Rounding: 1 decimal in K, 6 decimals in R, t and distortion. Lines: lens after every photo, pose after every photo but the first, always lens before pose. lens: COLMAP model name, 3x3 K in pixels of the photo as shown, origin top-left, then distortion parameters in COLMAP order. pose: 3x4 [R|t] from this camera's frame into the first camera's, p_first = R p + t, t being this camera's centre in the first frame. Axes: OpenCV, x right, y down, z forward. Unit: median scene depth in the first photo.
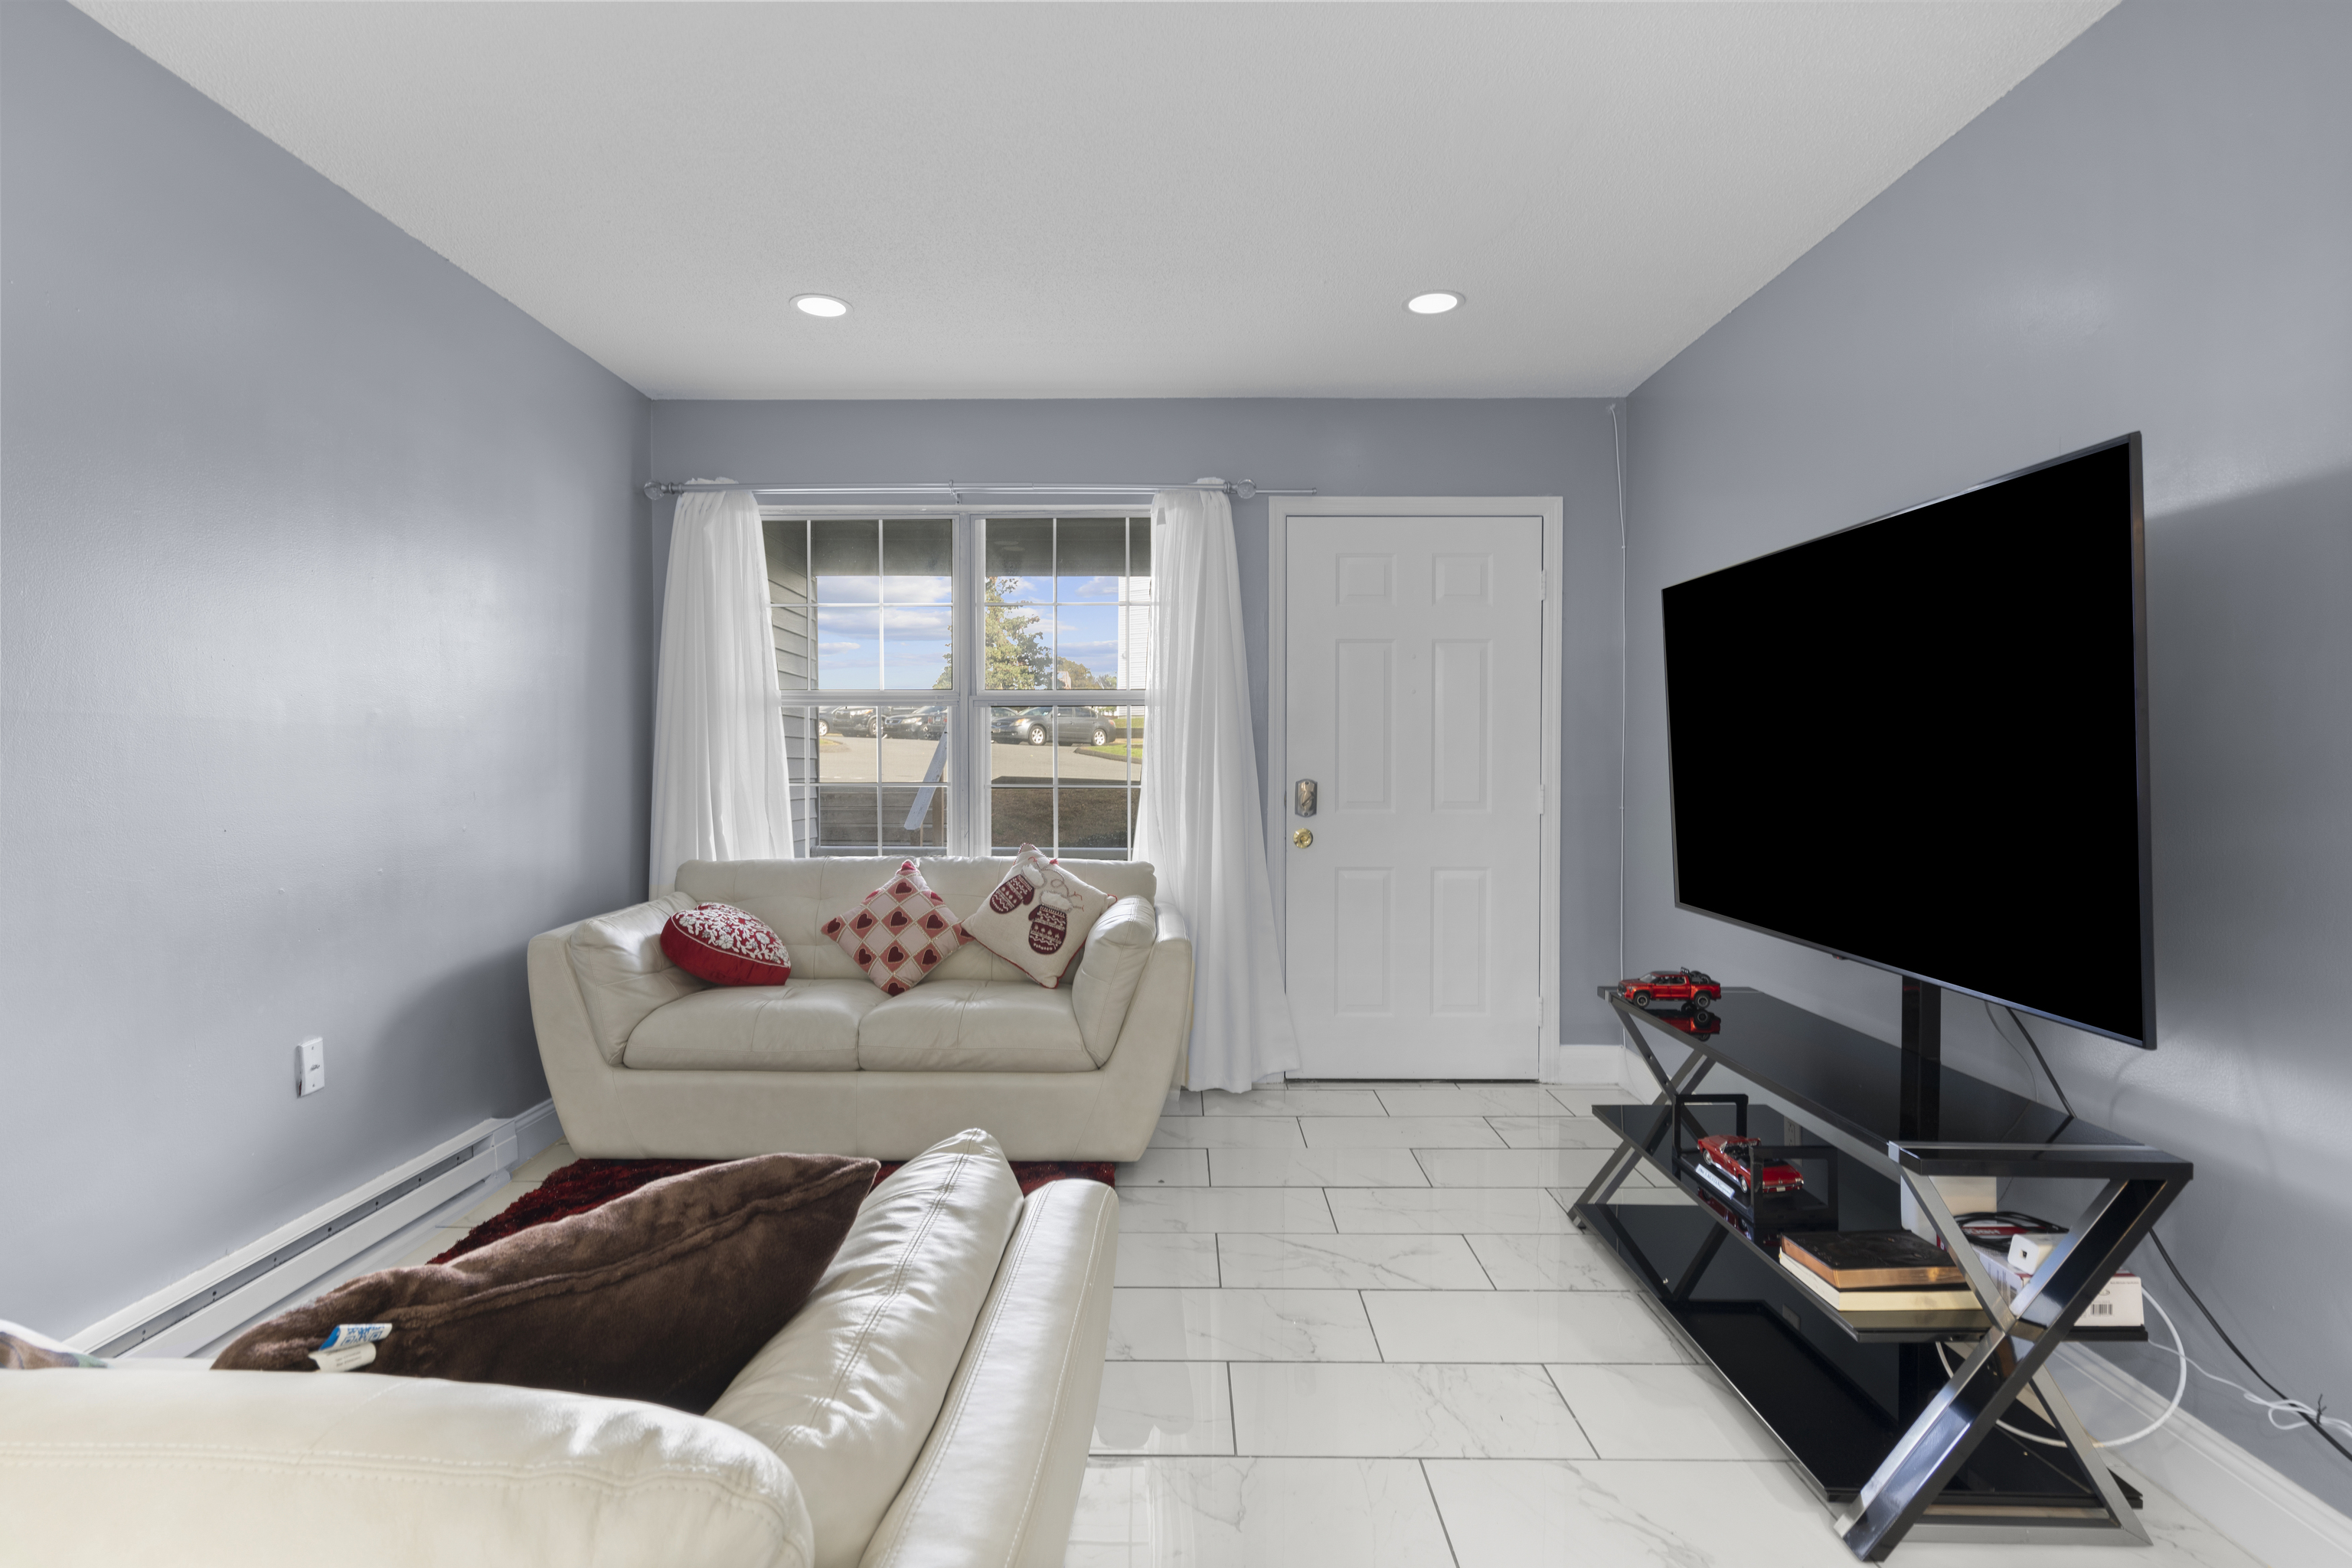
lens RADIAL K [[1166.5, 0, 1176.0], [0, 1166.5, 784.0], [0, 0, 1]] dist [-0.000220, -0.000002]
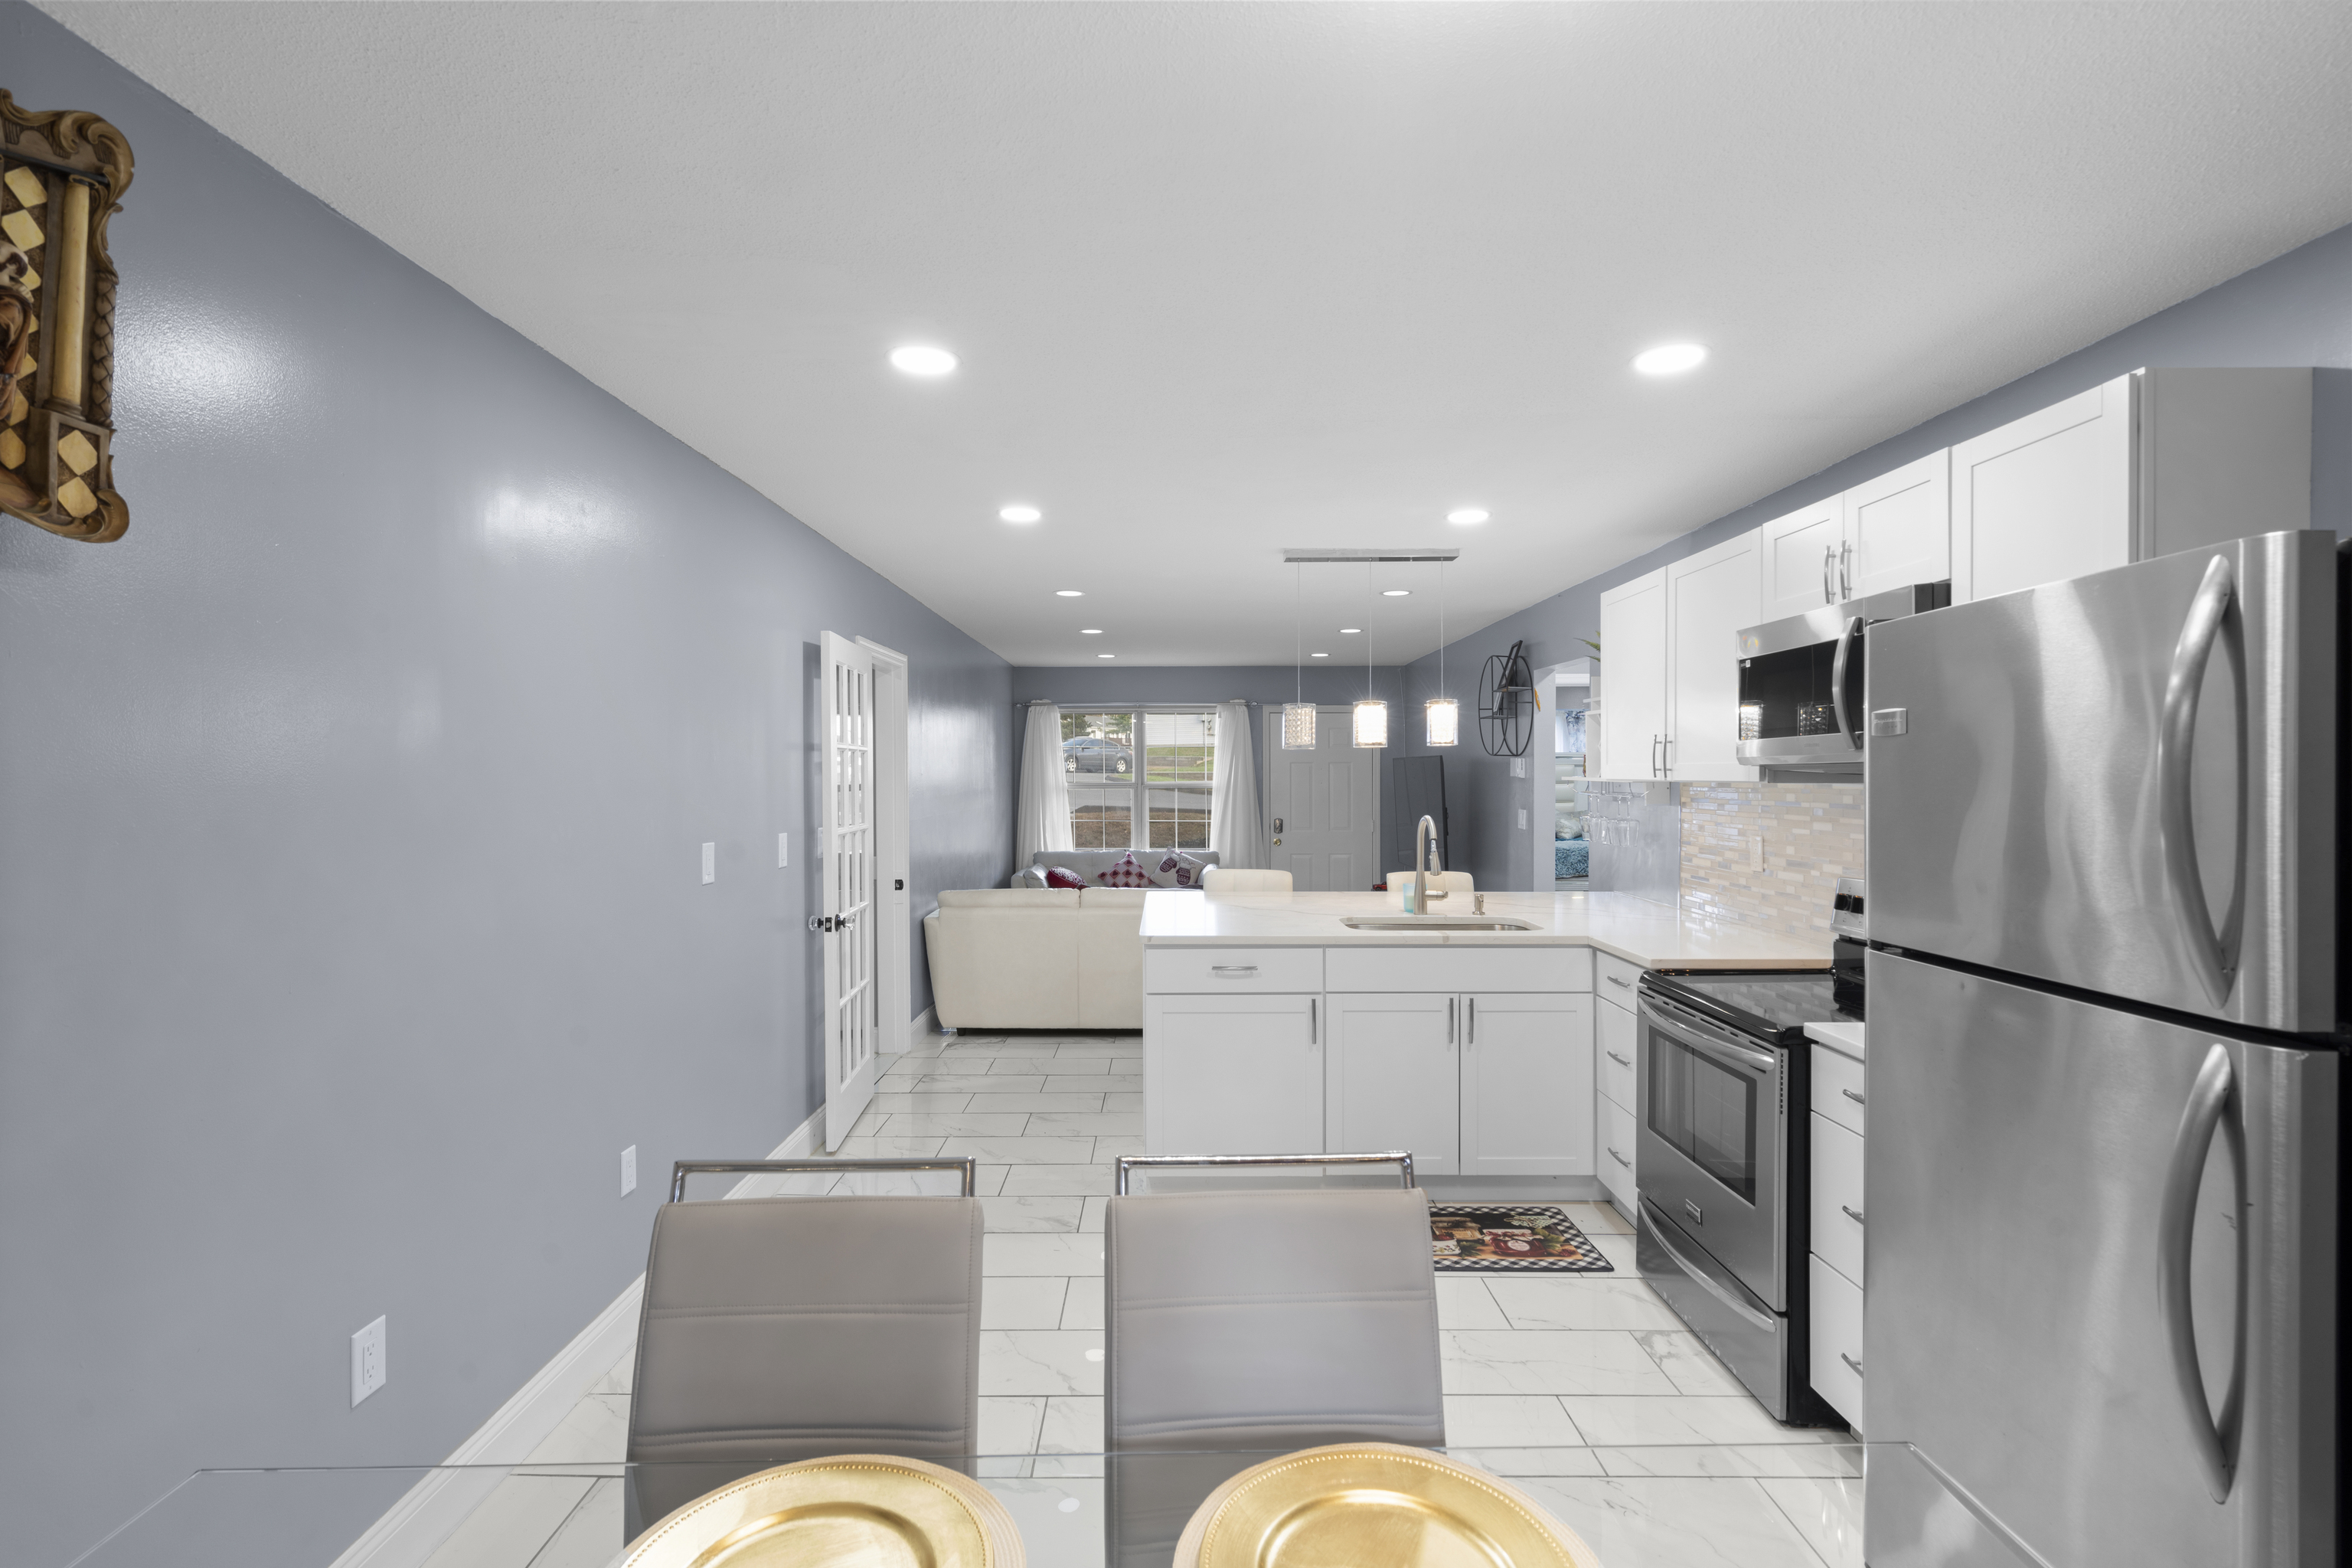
lens RADIAL K [[1088.4, 0, 1165.7], [0, 1088.4, 784.0], [0, 0, 1]] dist [-0.008176, 0.006536]
pose [[0.999985, -0.004820, 0.002531, -0.138350], [0.004843, 0.999944, -0.009432, -0.057768], [-0.002485, 0.009444, 0.999952, -1.362287]]
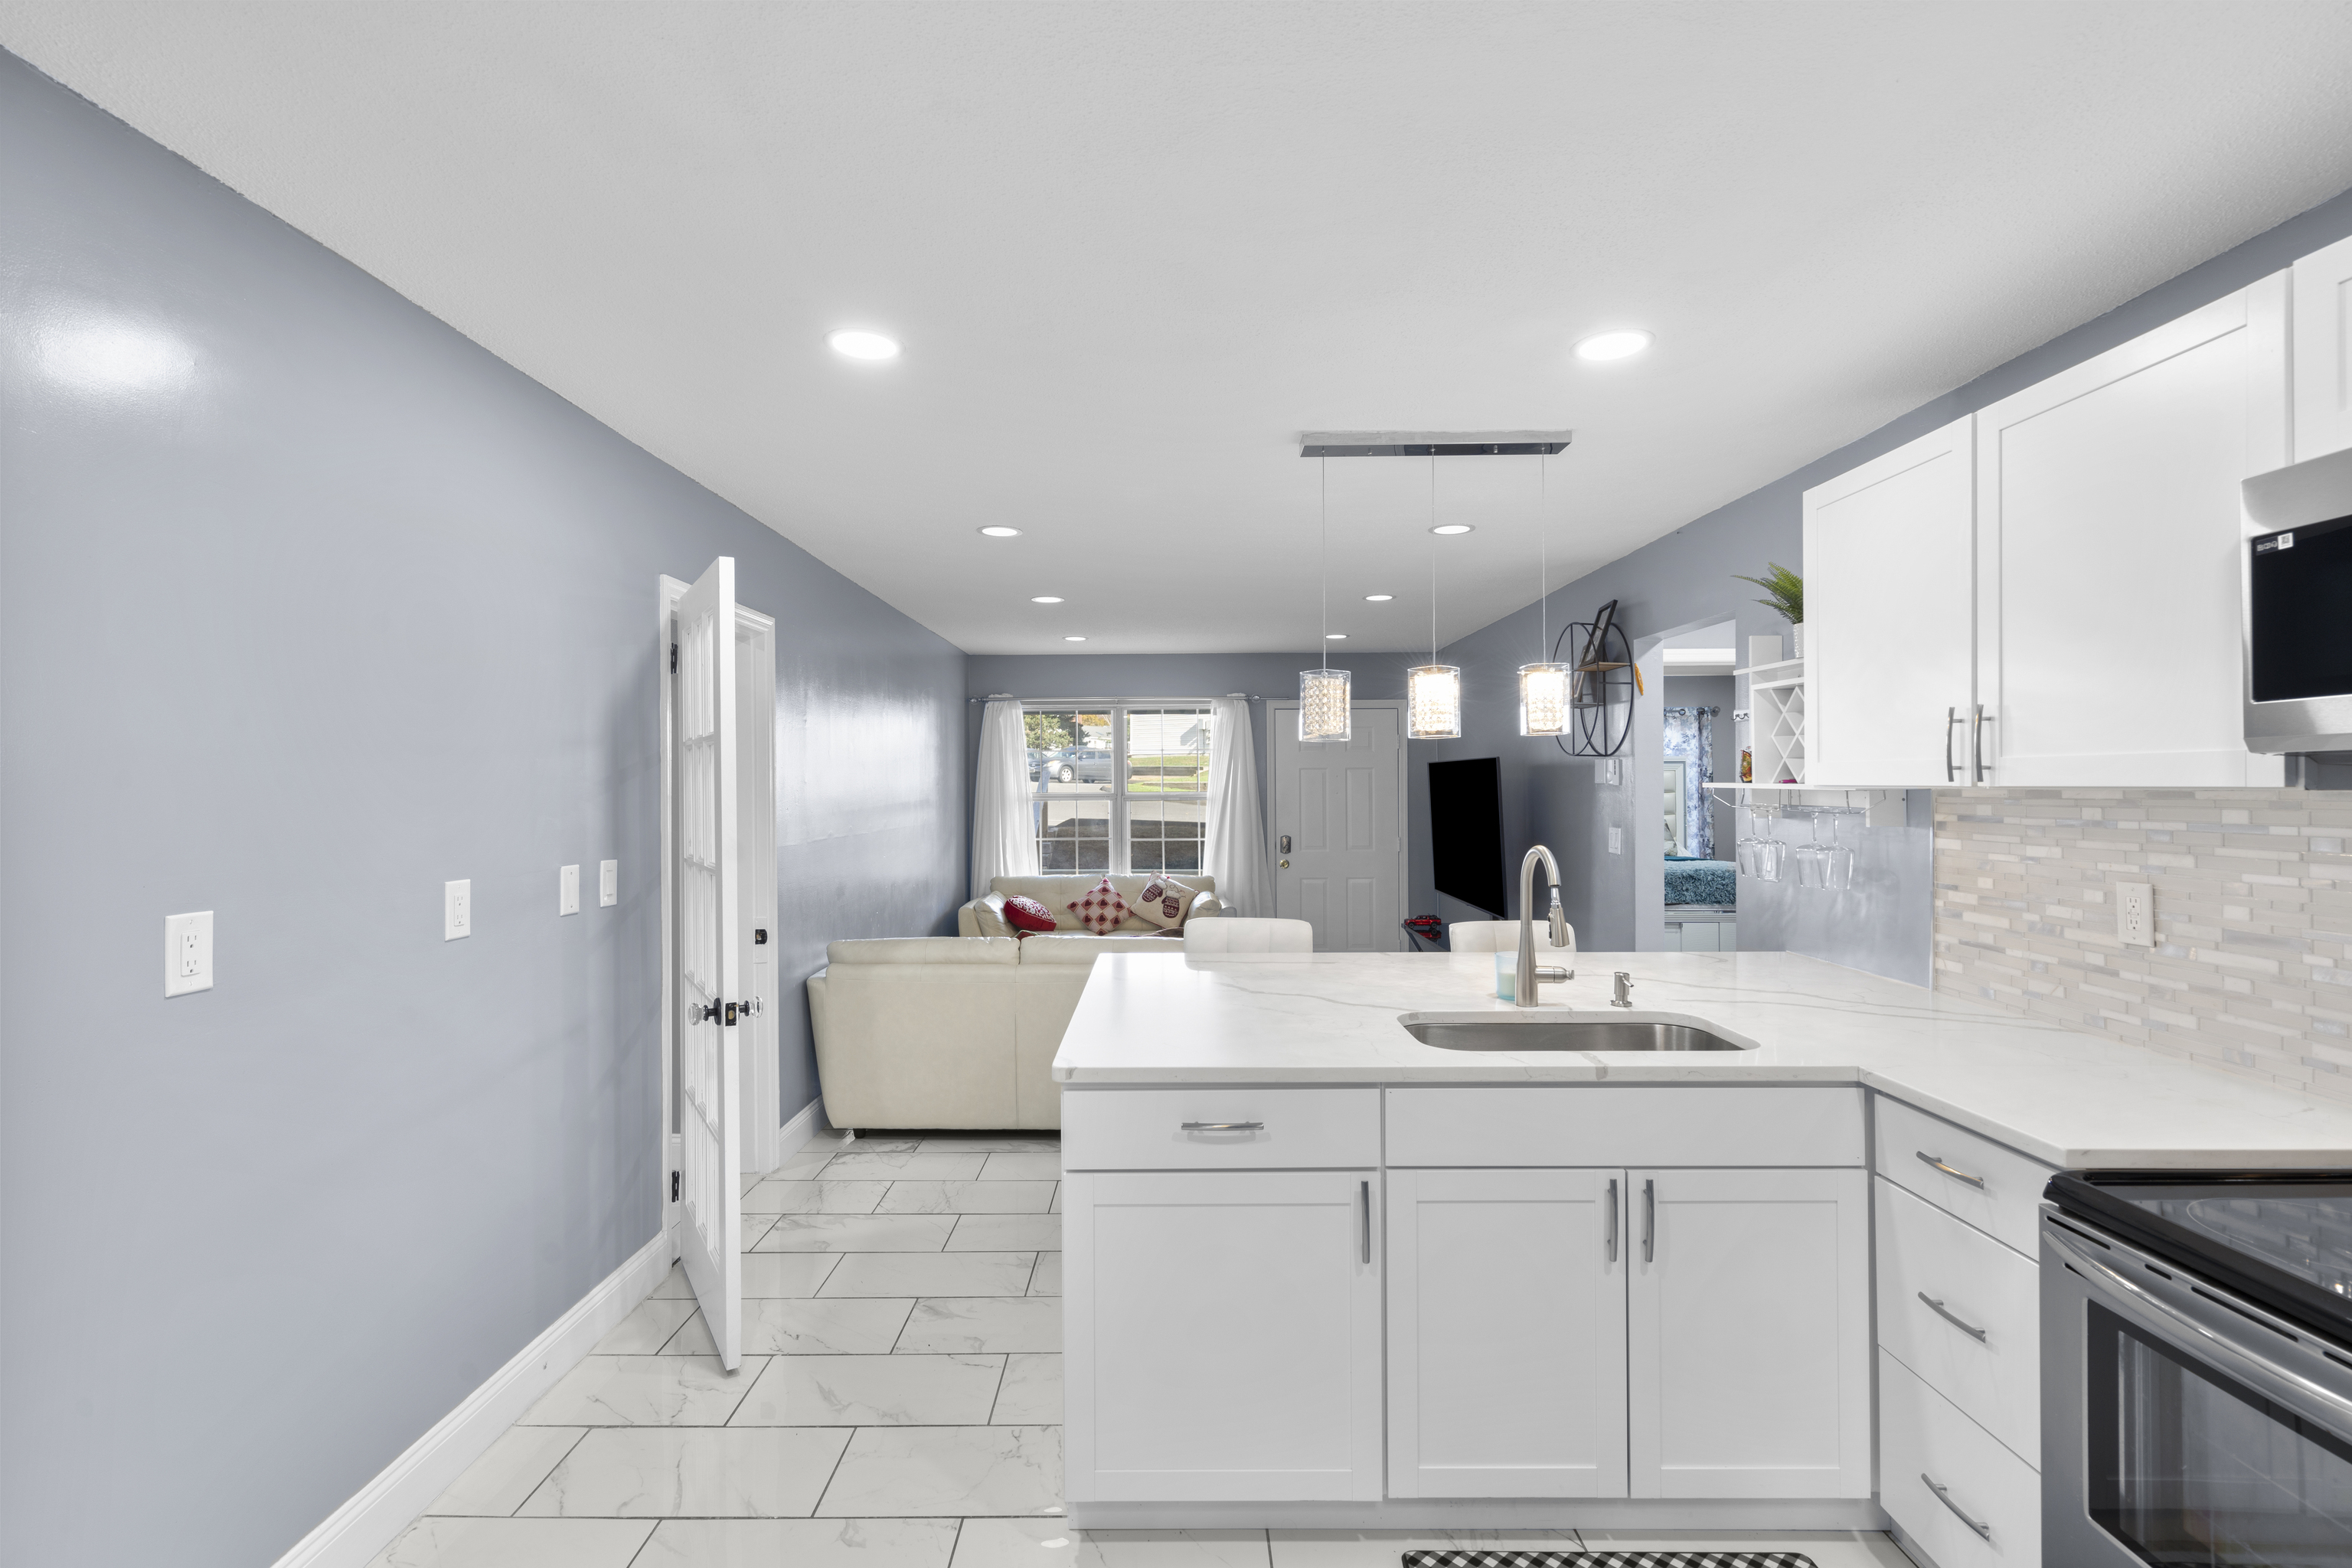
lens RADIAL K [[1088.4, 0, 1165.7], [0, 1088.4, 784.0], [0, 0, 1]] dist [-0.008176, 0.006536]
pose [[0.999972, -0.007441, 0.000554, -0.105173], [0.007450, 0.999791, -0.019027, -0.061692], [-0.000412, 0.019030, 0.999819, -0.965392]]
